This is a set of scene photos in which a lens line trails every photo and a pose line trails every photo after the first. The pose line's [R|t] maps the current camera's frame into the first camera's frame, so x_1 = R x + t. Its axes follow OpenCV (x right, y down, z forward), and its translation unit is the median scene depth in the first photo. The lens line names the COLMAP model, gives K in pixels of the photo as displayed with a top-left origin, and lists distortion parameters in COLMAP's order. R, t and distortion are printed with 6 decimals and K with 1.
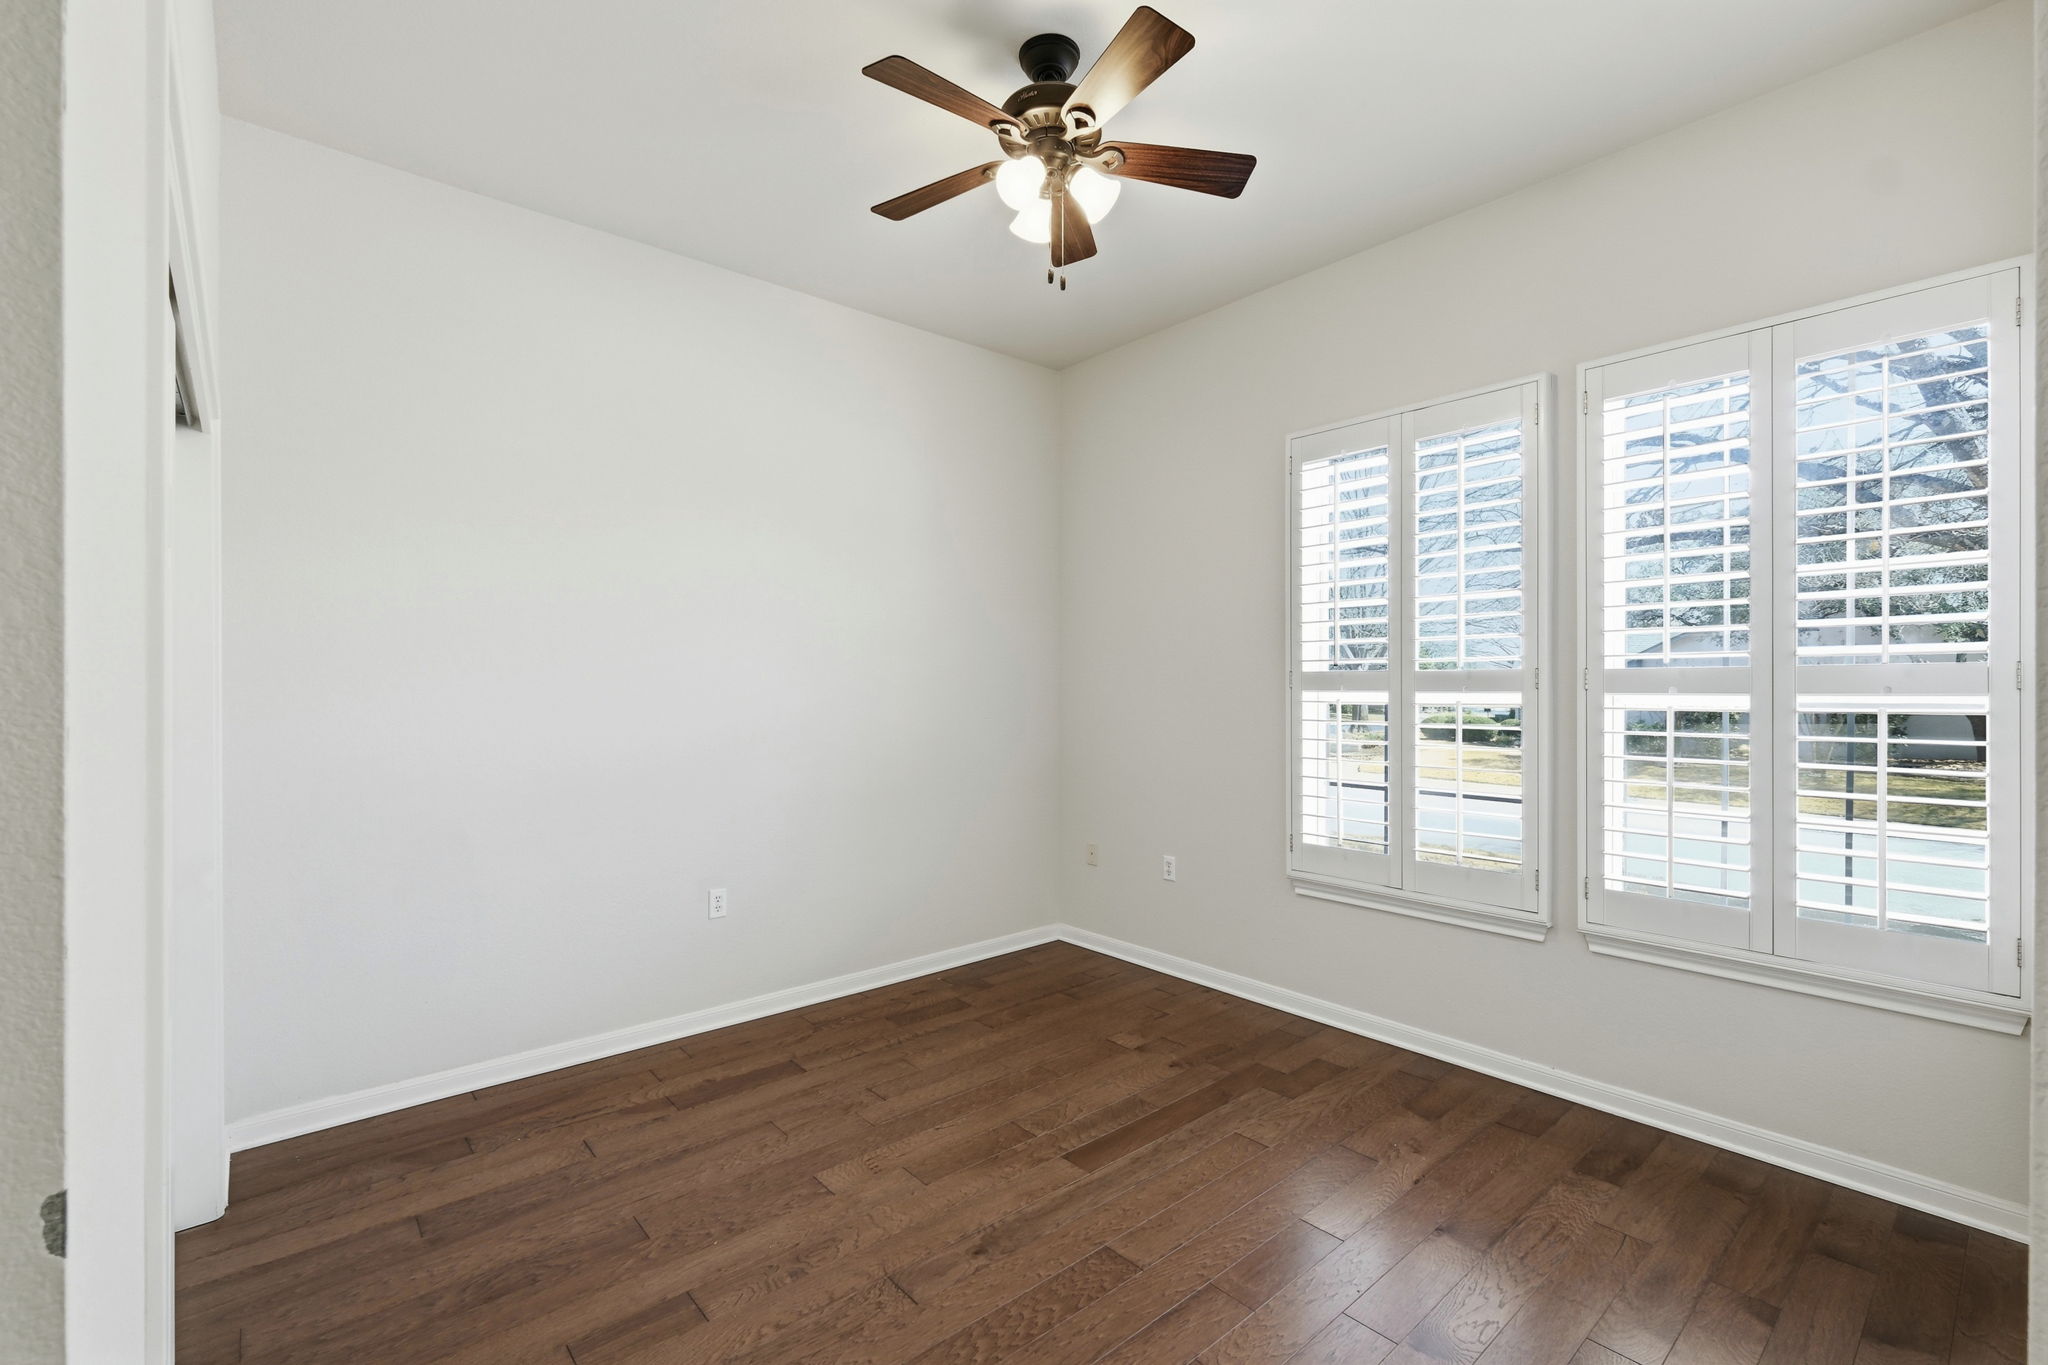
lens RADIAL K [[906.4, 0, 1034.4], [0, 906.4, 689.1], [0, 0, 1]] dist [-0.001676, -0.000641]
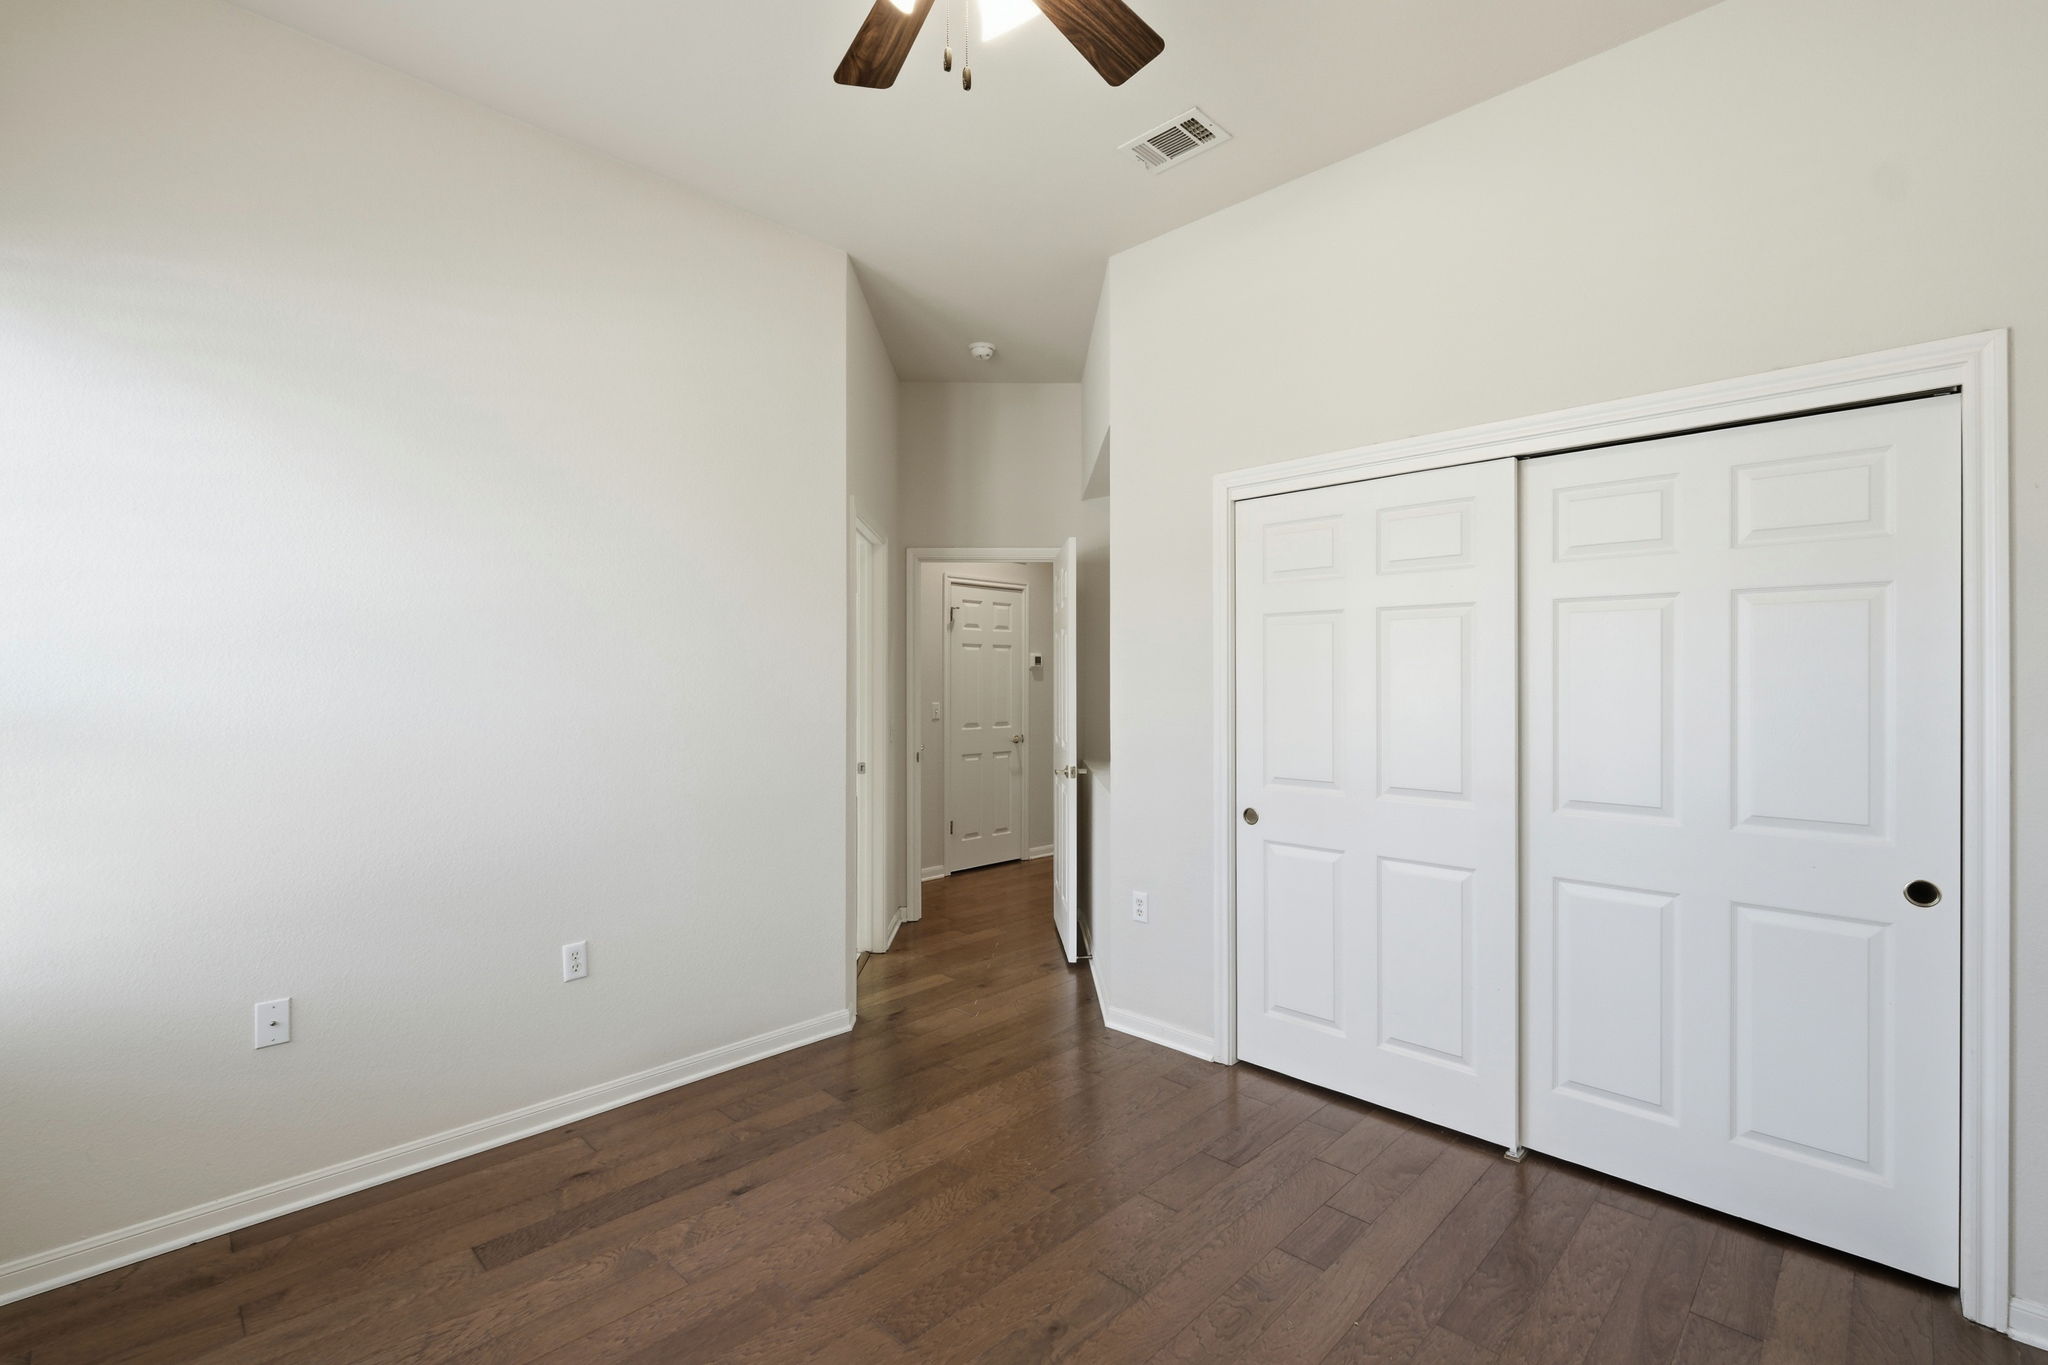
lens RADIAL K [[906.4, 0, 1012.8], [0, 906.4, 679.5], [0, 0, 1]] dist [-0.001676, -0.000641]
pose [[-0.998306, 0.001285, -0.058167, 0.029443], [0.001389, 0.999997, -0.001753, -0.005317], [0.058165, -0.001831, -0.998305, 2.053157]]
